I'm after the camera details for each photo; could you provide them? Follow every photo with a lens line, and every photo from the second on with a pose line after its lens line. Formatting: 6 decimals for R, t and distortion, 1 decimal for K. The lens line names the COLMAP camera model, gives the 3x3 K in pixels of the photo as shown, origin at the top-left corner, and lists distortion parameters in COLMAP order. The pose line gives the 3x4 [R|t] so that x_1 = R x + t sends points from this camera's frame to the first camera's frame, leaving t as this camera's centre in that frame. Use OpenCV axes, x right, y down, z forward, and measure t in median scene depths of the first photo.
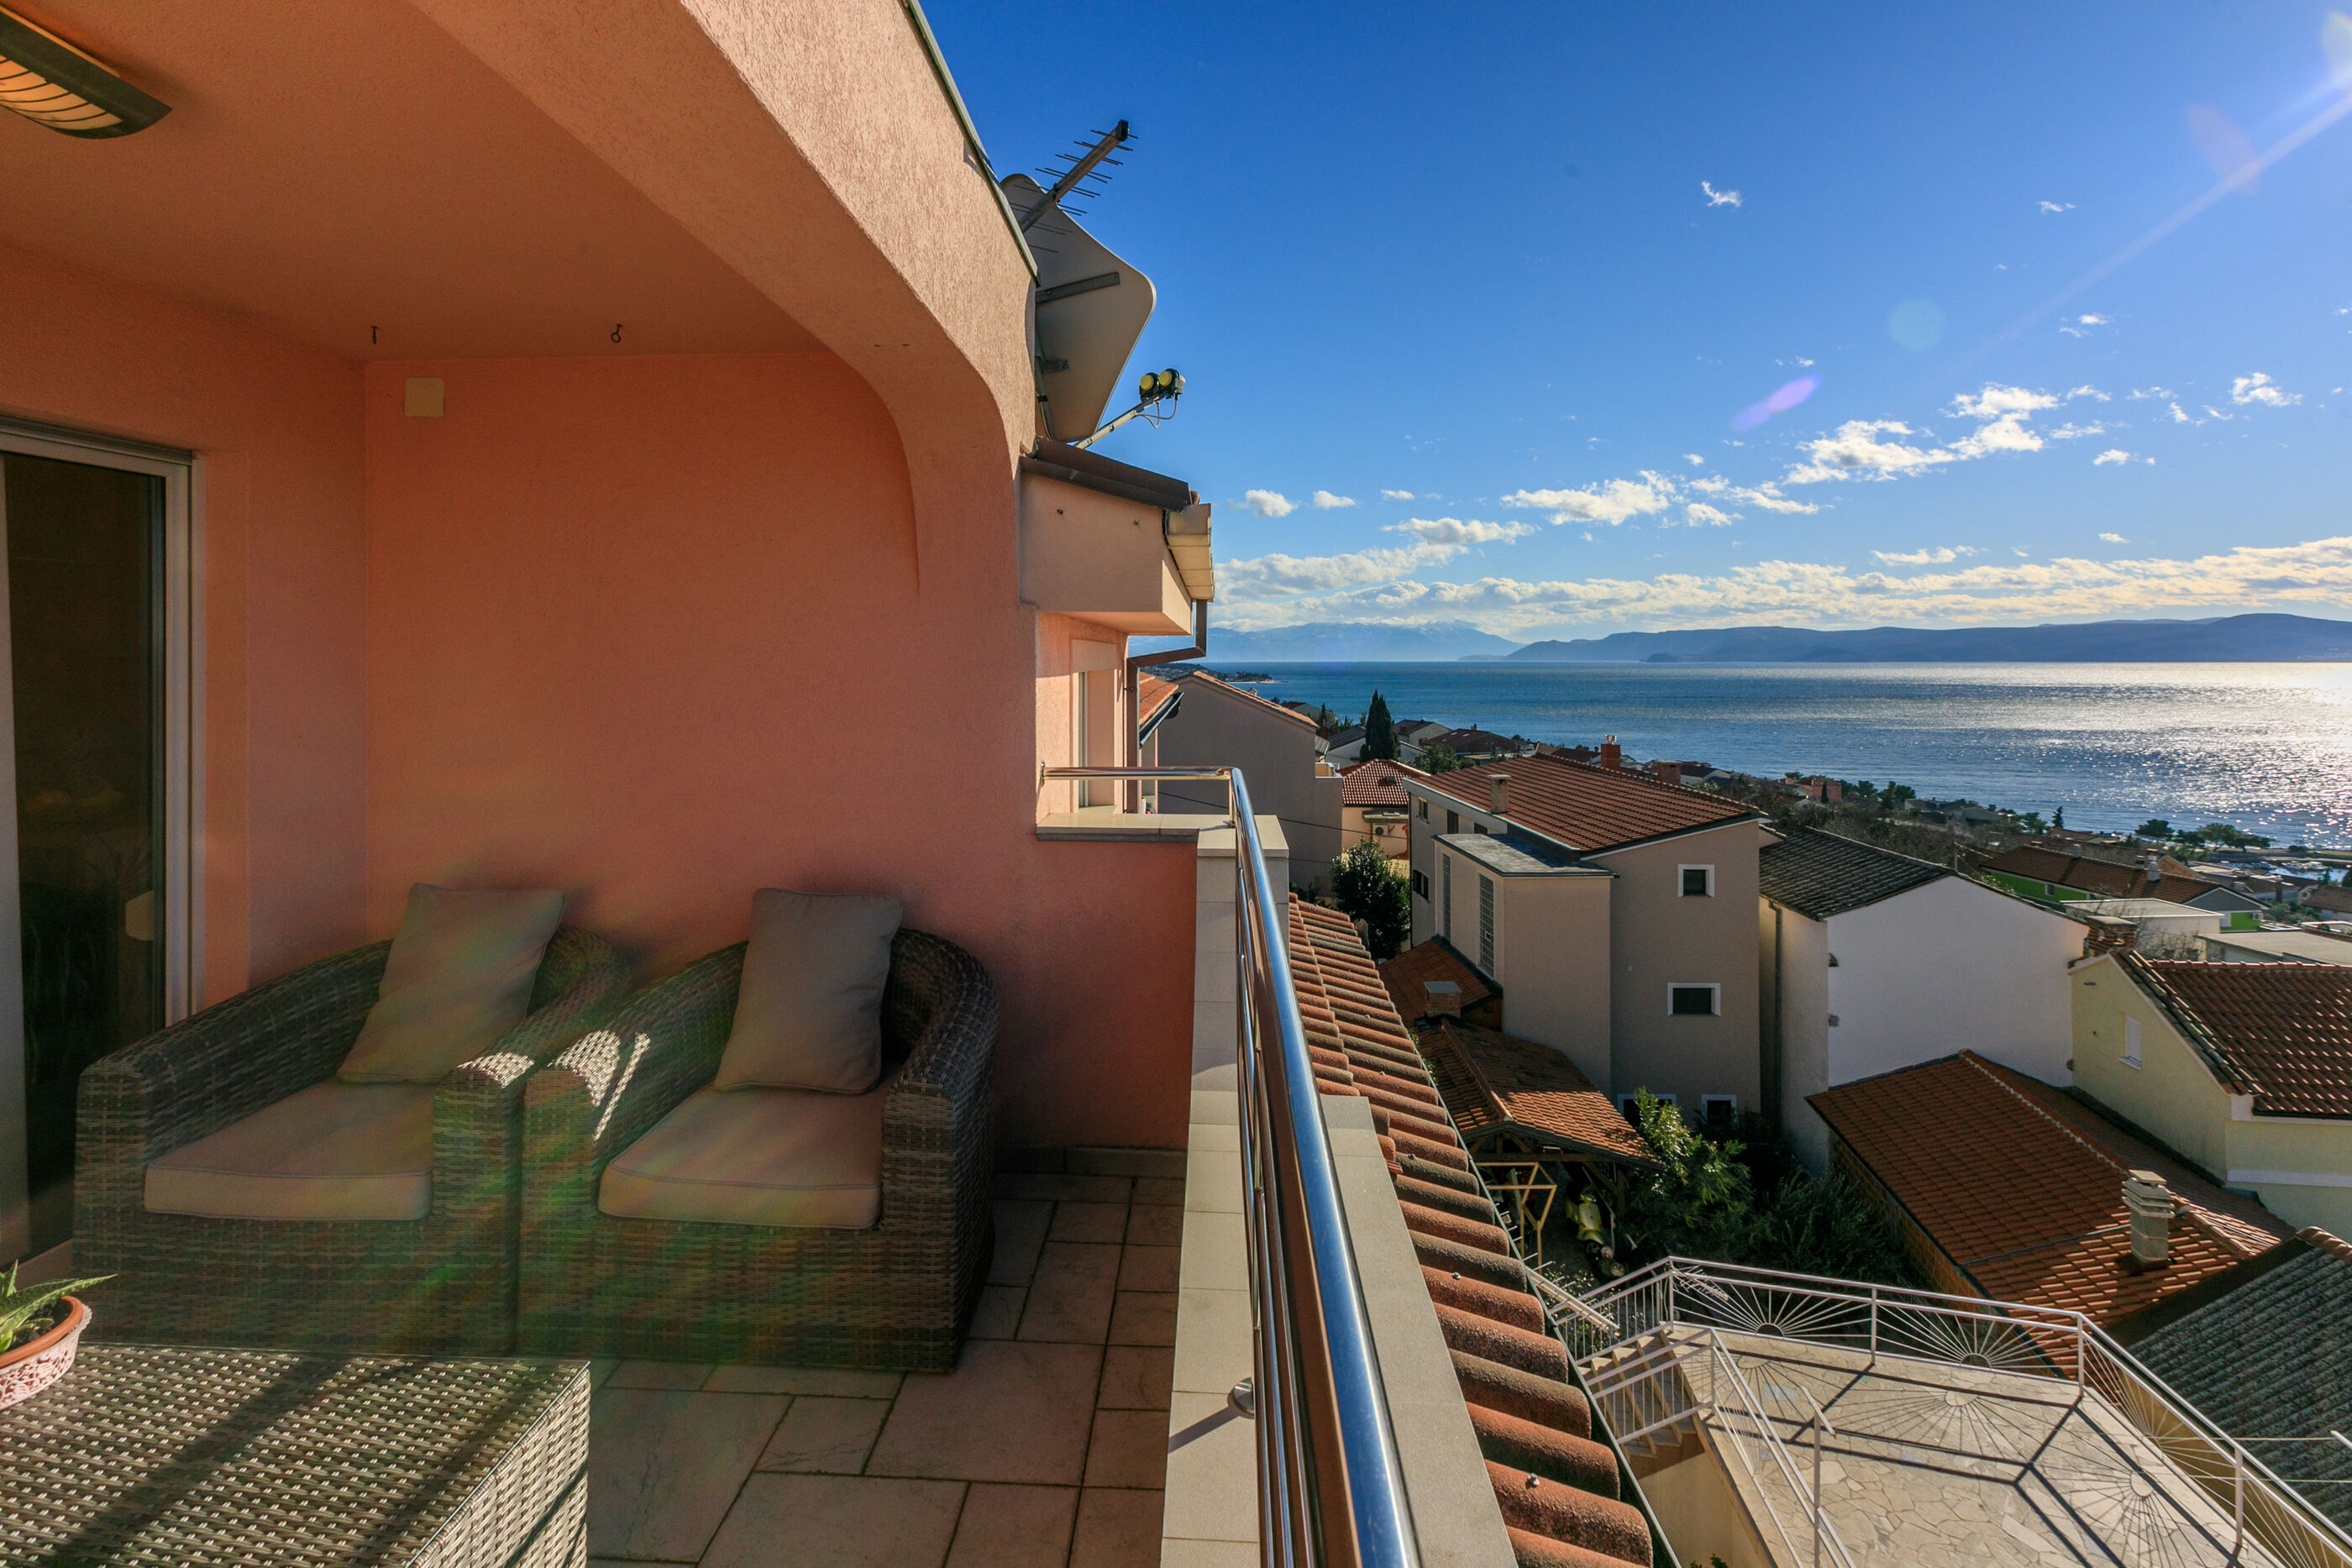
lens RADIAL K [[1072.0, 0, 1171.9], [0, 1072.0, 643.6], [0, 0, 1]] dist [0.000184, -0.000409]
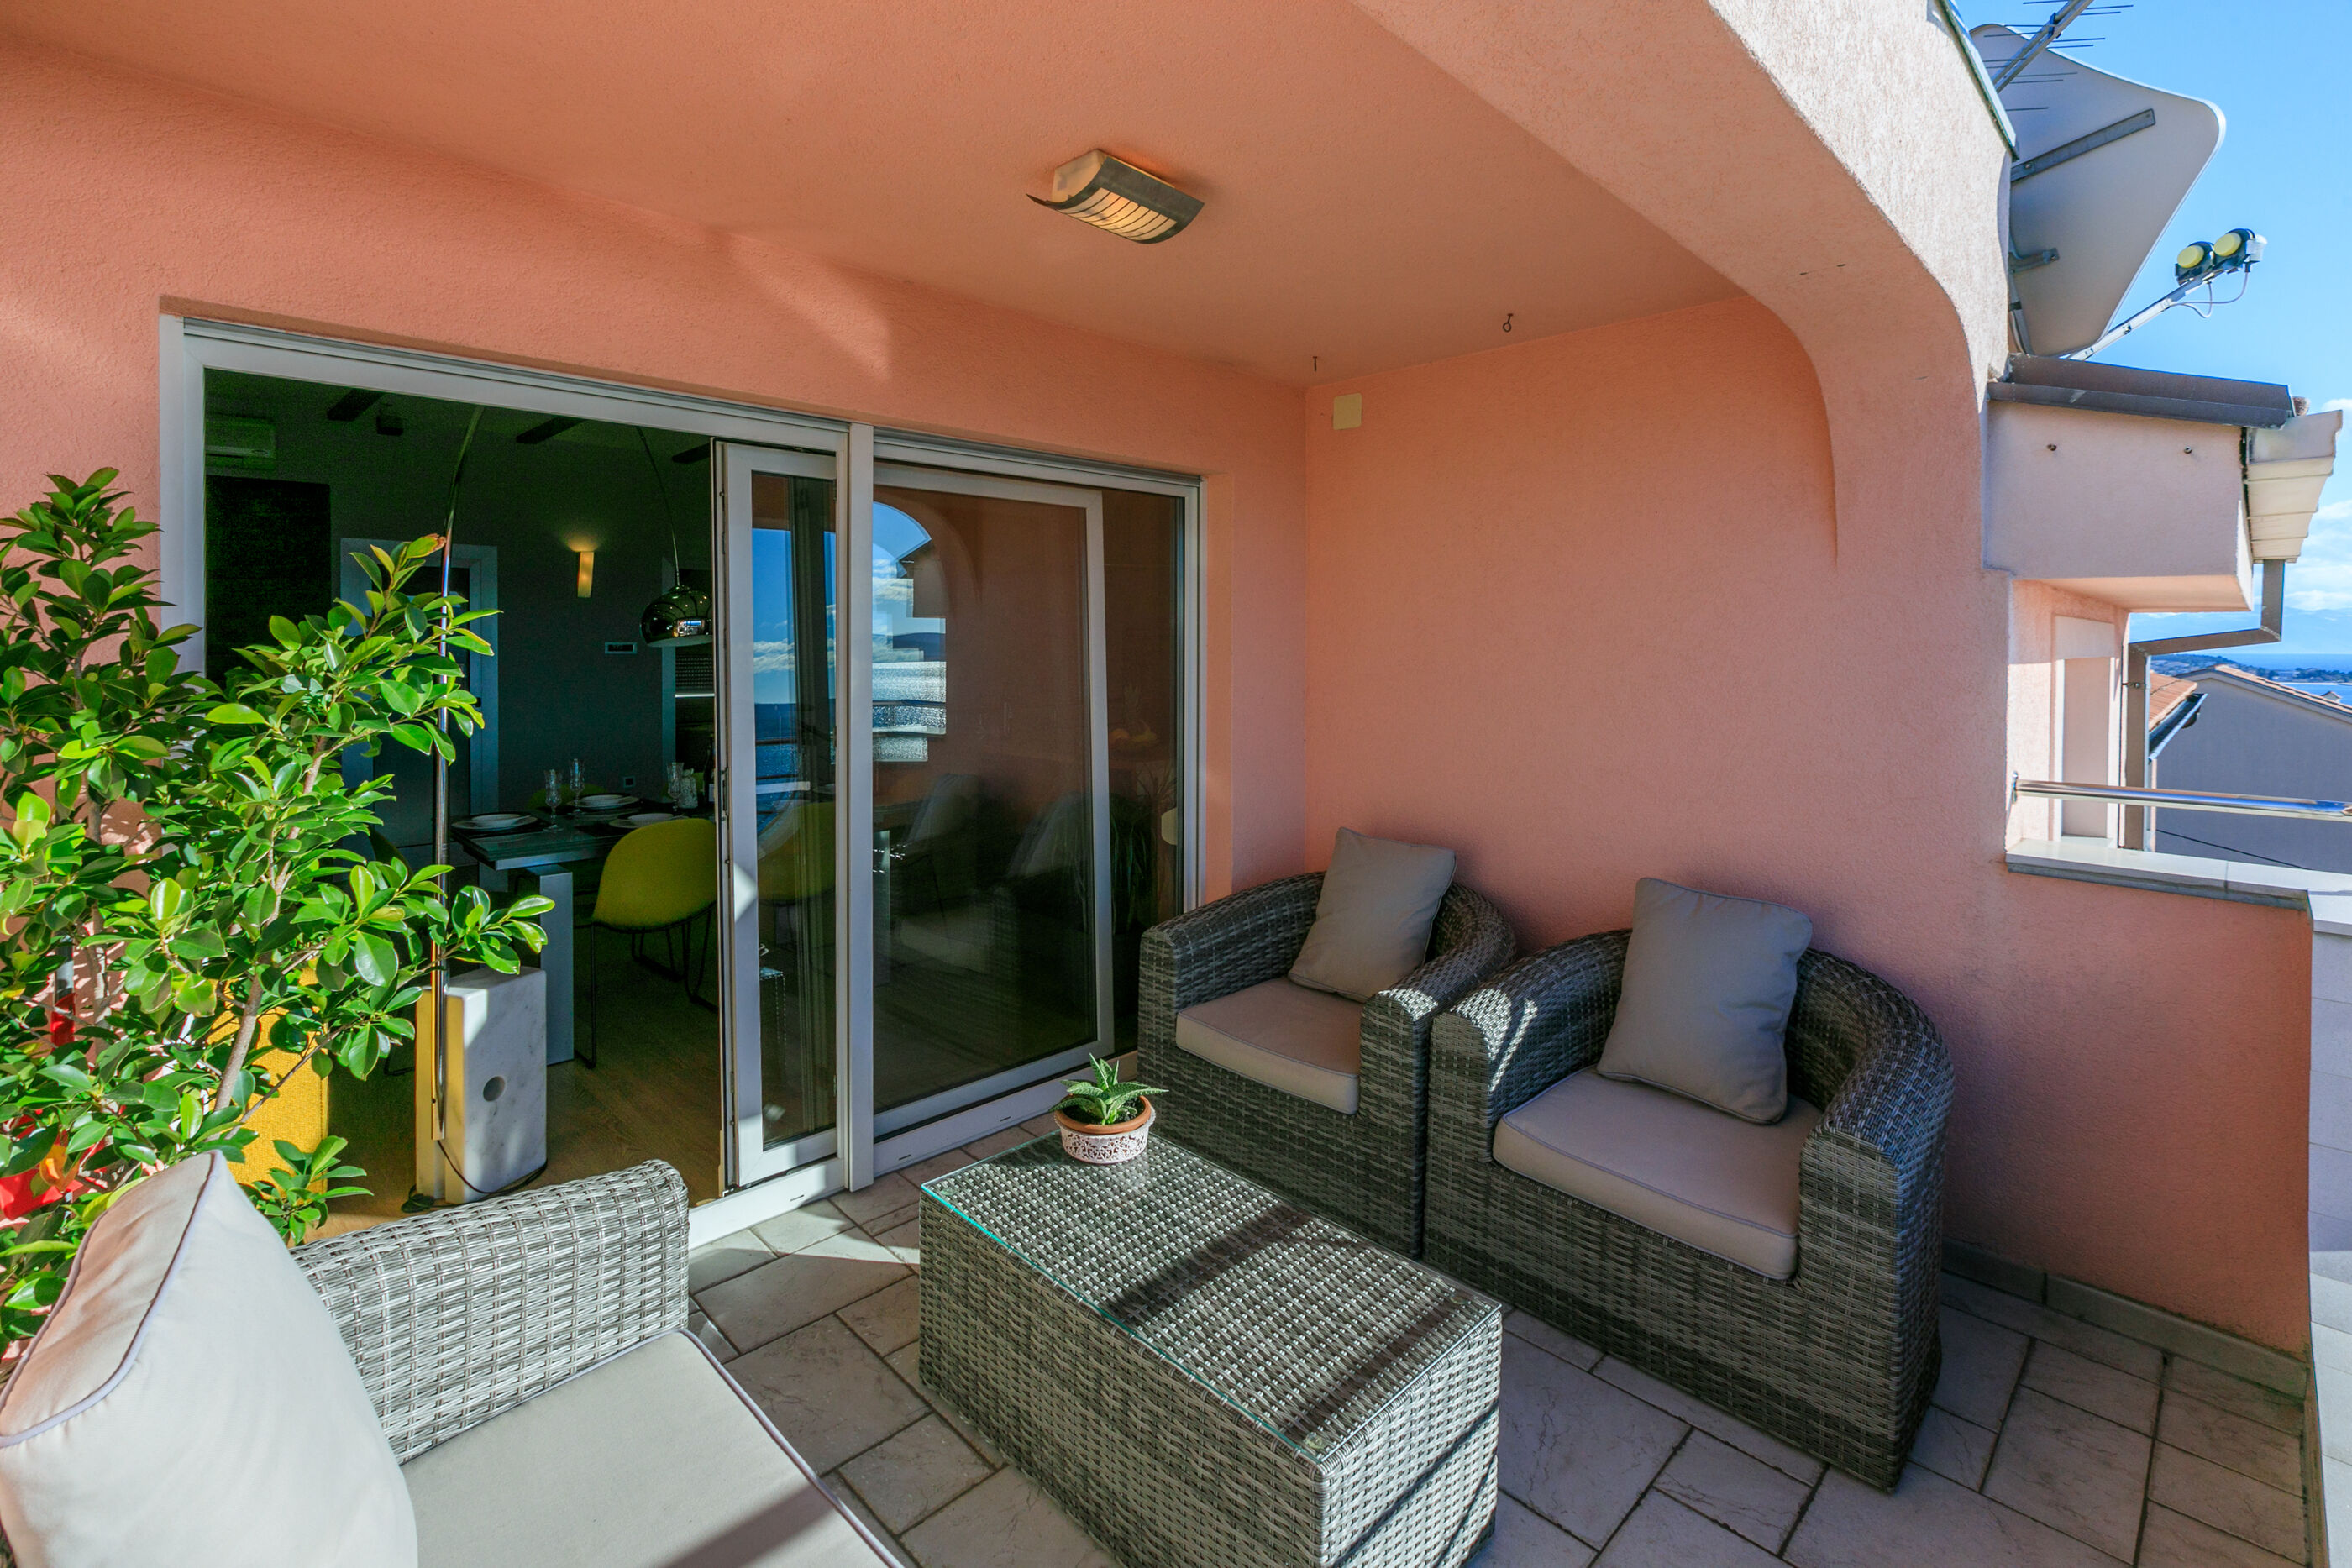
lens RADIAL K [[1072.0, 0, 1171.9], [0, 1072.0, 643.6], [0, 0, 1]] dist [0.000184, -0.000409]
pose [[0.735879, 0.008879, -0.677055, -0.057333], [0.000828, 0.999901, 0.014012, 0.007032], [0.677113, -0.010872, 0.735799, 0.014486]]
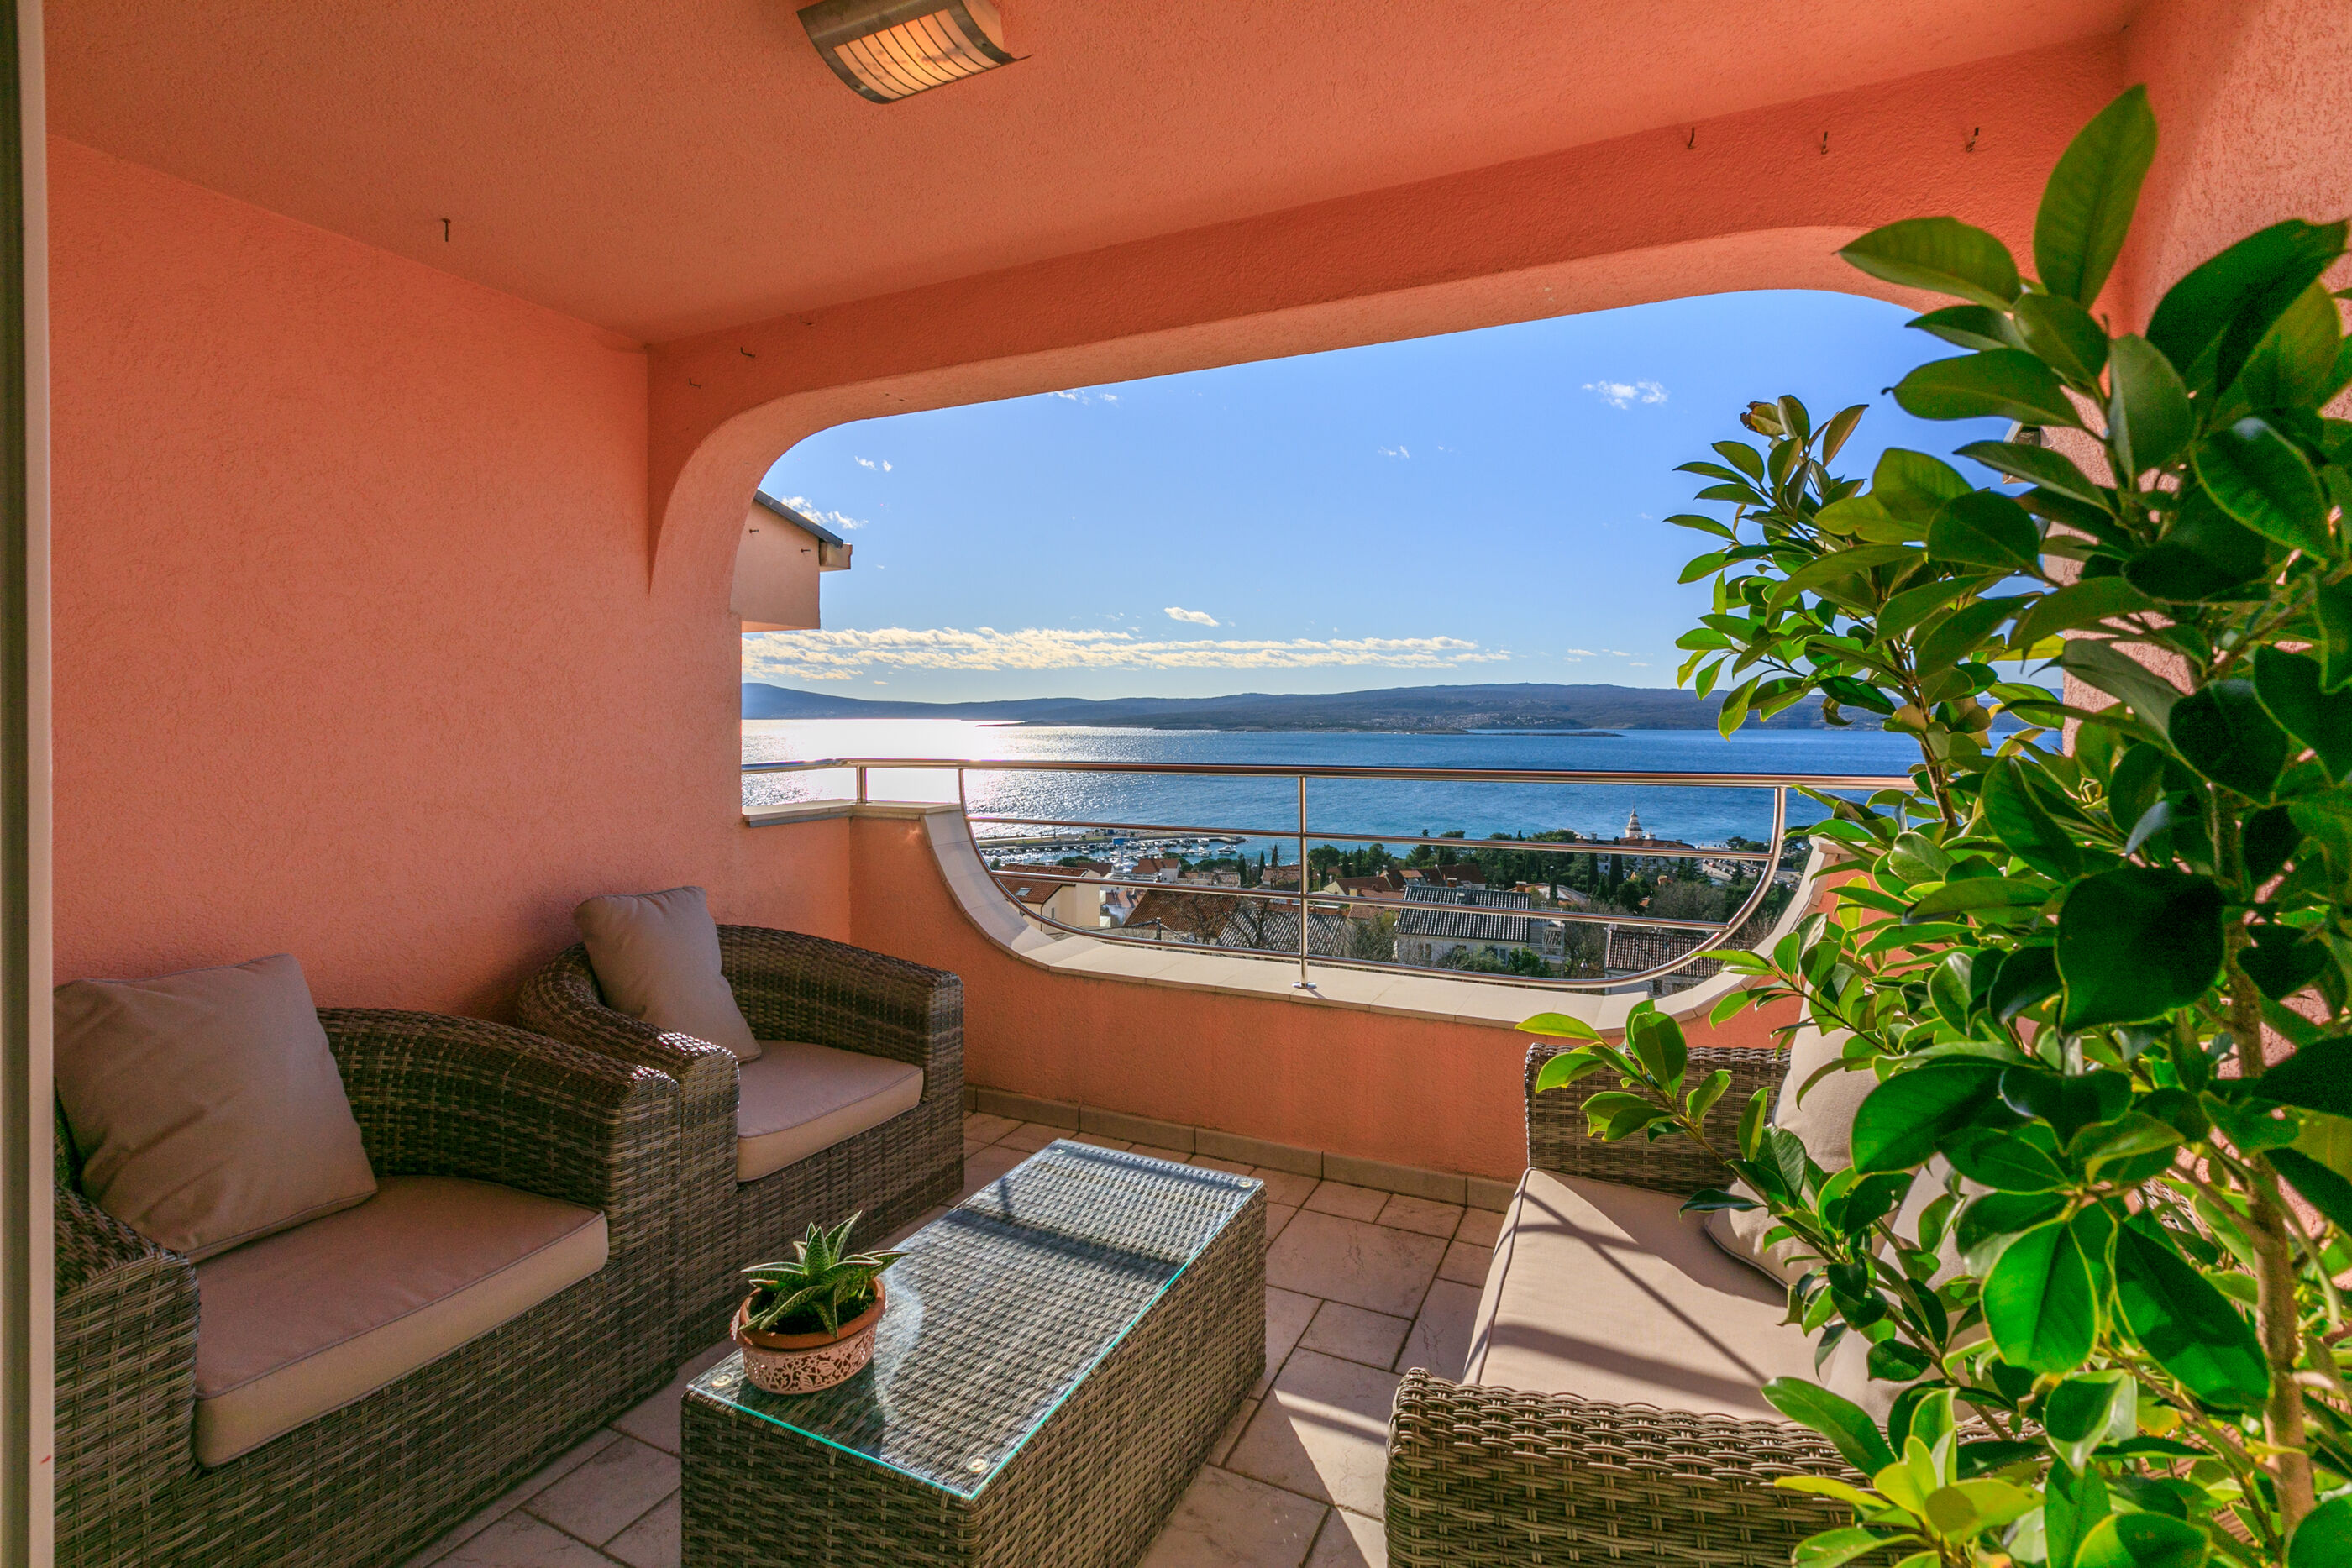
lens RADIAL K [[1044.7, 0, 1174.8], [0, 1044.7, 711.1], [0, 0, 1]] dist [0.000010, -0.000072]
pose [[0.383003, 0.001329, 0.923746, -1.313606], [-0.007716, 0.999969, 0.001761, 0.081727], [-0.923715, -0.007803, 0.383001, 0.252345]]
